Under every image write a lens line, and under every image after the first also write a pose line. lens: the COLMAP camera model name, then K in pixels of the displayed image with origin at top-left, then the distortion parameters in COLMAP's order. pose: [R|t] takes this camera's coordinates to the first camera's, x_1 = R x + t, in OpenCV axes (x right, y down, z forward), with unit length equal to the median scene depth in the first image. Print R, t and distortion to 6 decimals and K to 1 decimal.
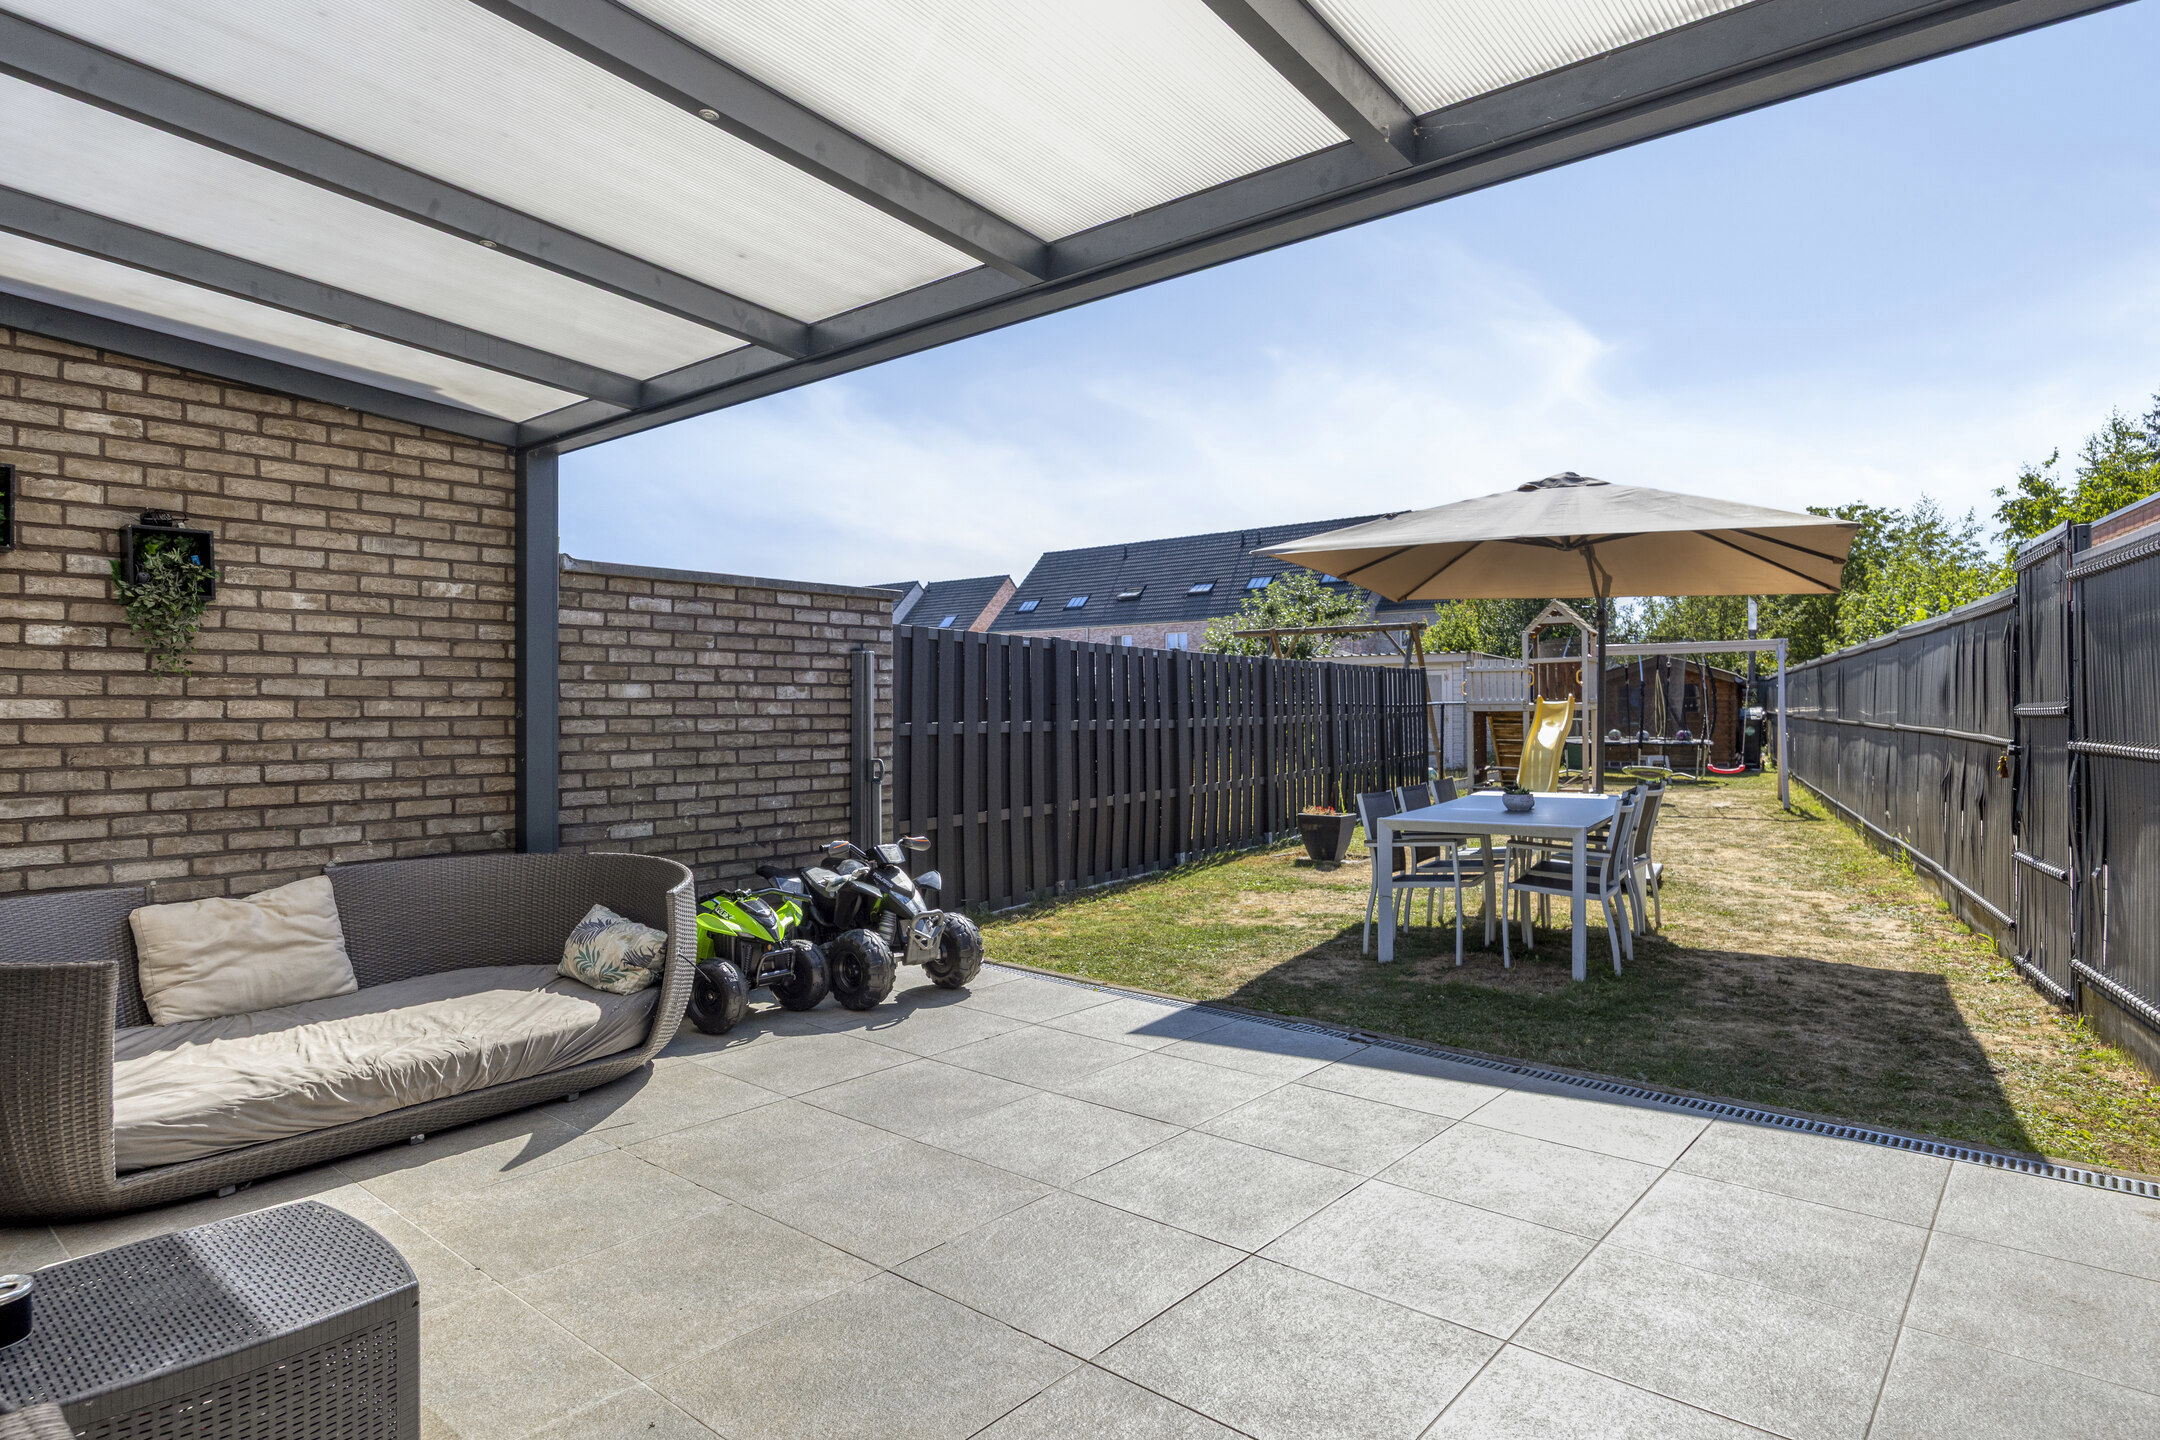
lens RADIAL K [[1161.0, 0, 1130.4], [0, 1161.0, 723.3], [0, 0, 1]] dist [-0.011593, -0.009639]
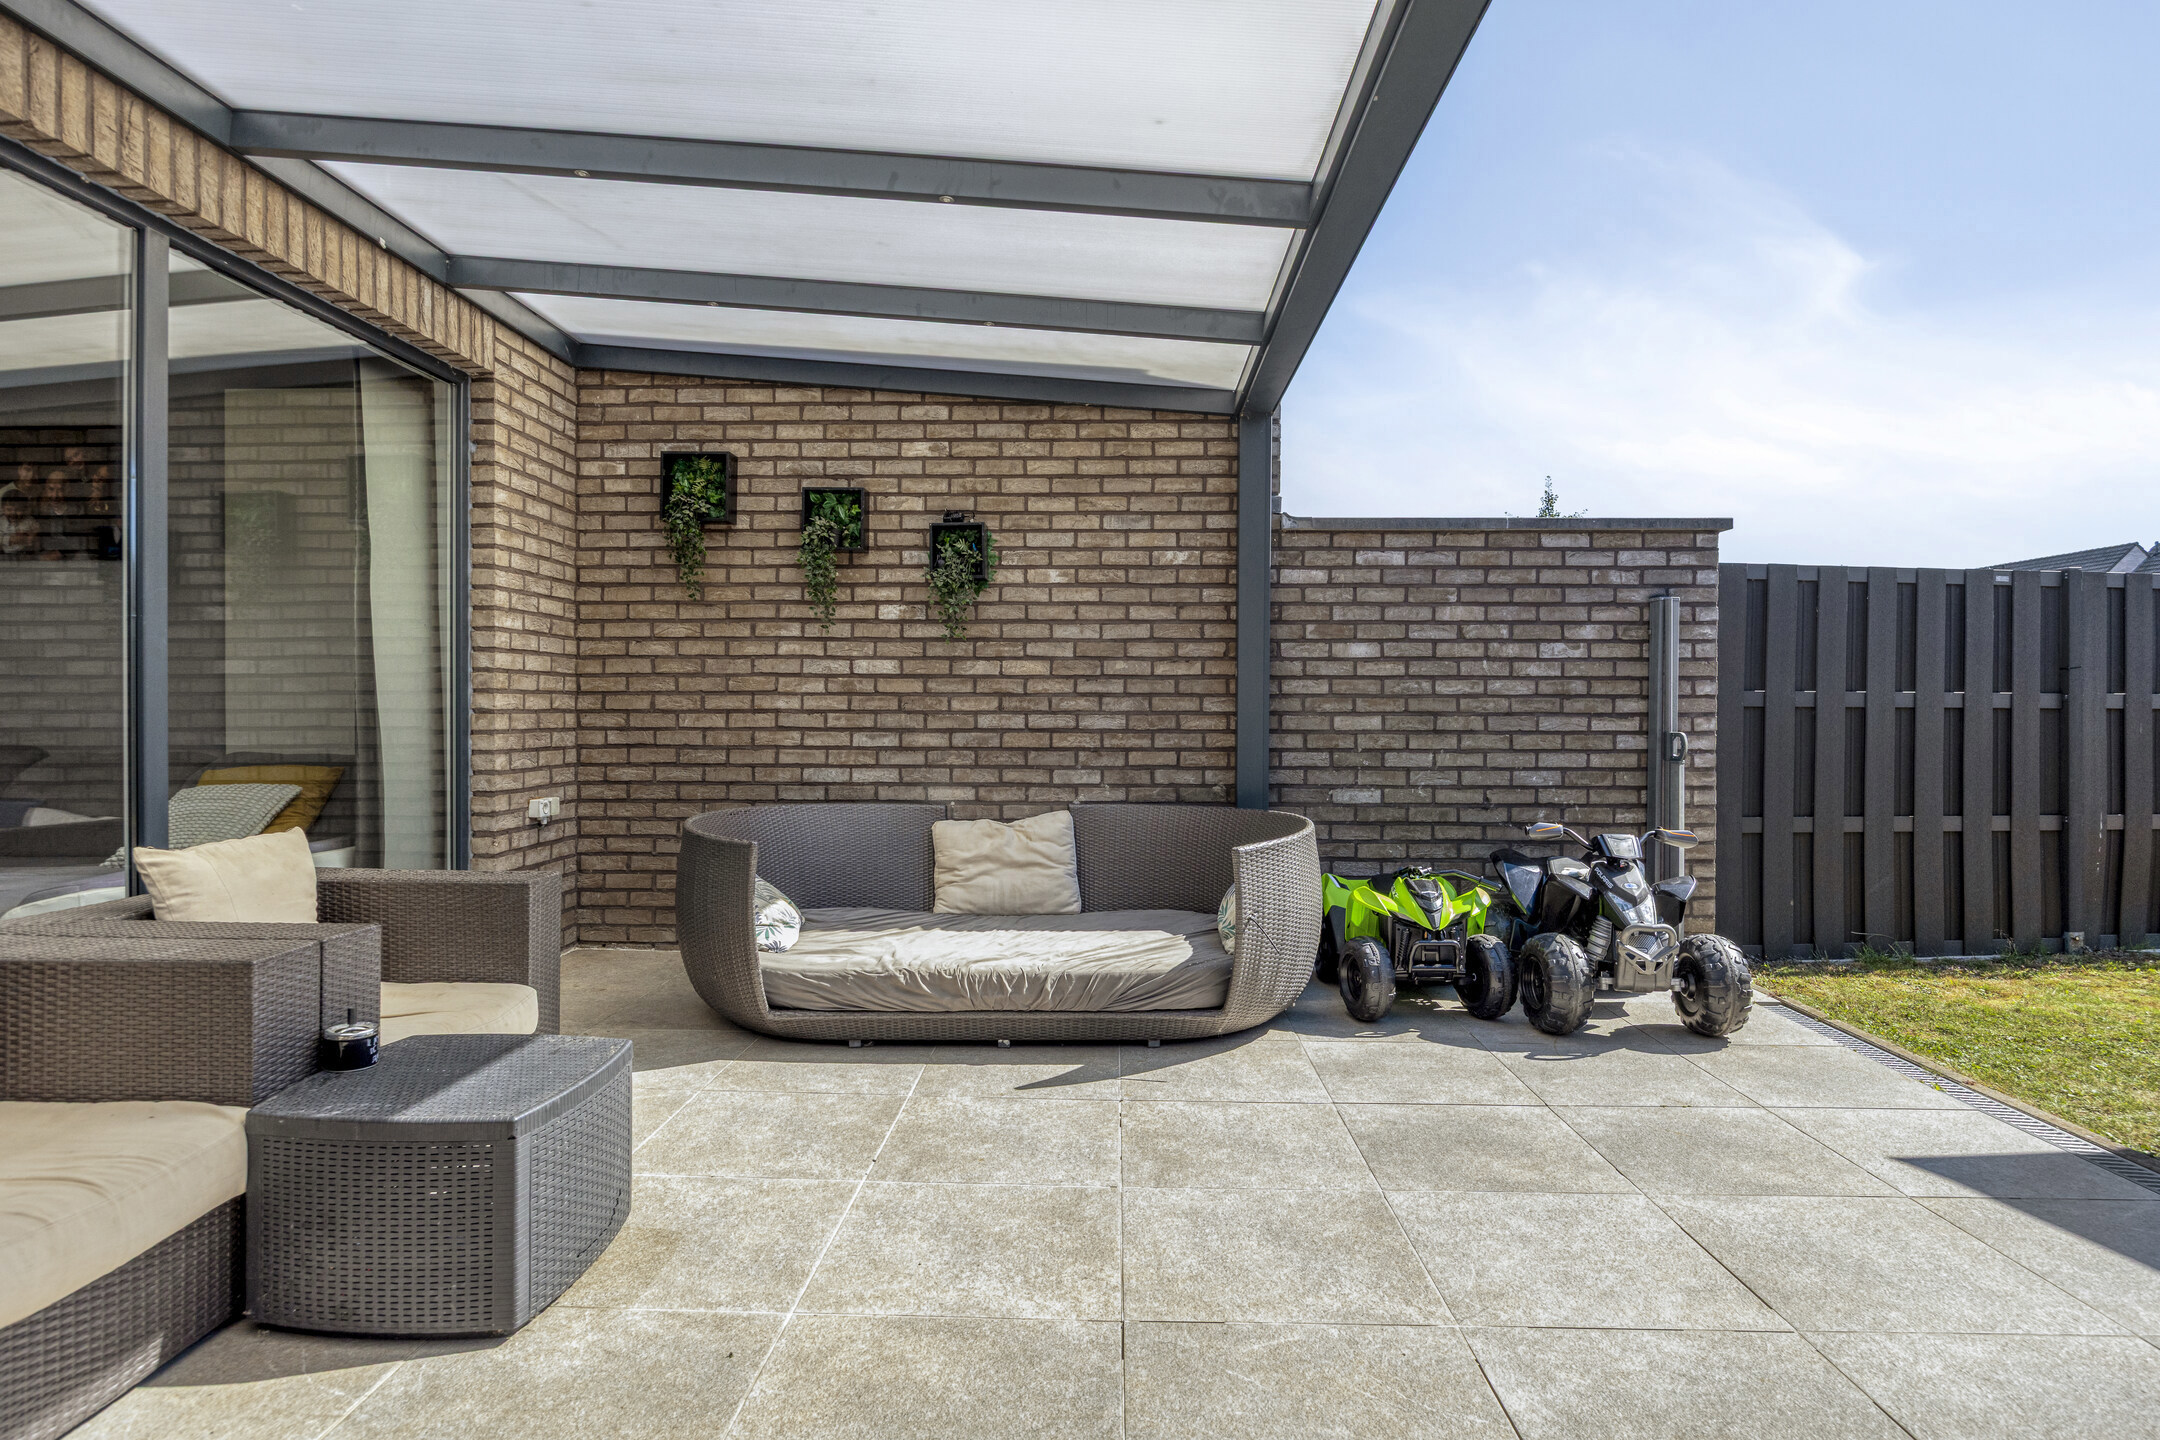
lens RADIAL K [[1161.0, 0, 1082.5], [0, 1161.0, 716.4], [0, 0, 1]] dist [-0.011593, -0.009639]
pose [[0.611492, 0.008503, -0.791205, 0.233924], [-0.011996, 0.999927, 0.001475, 0.035127], [0.791160, 0.008589, 0.611549, 0.292089]]
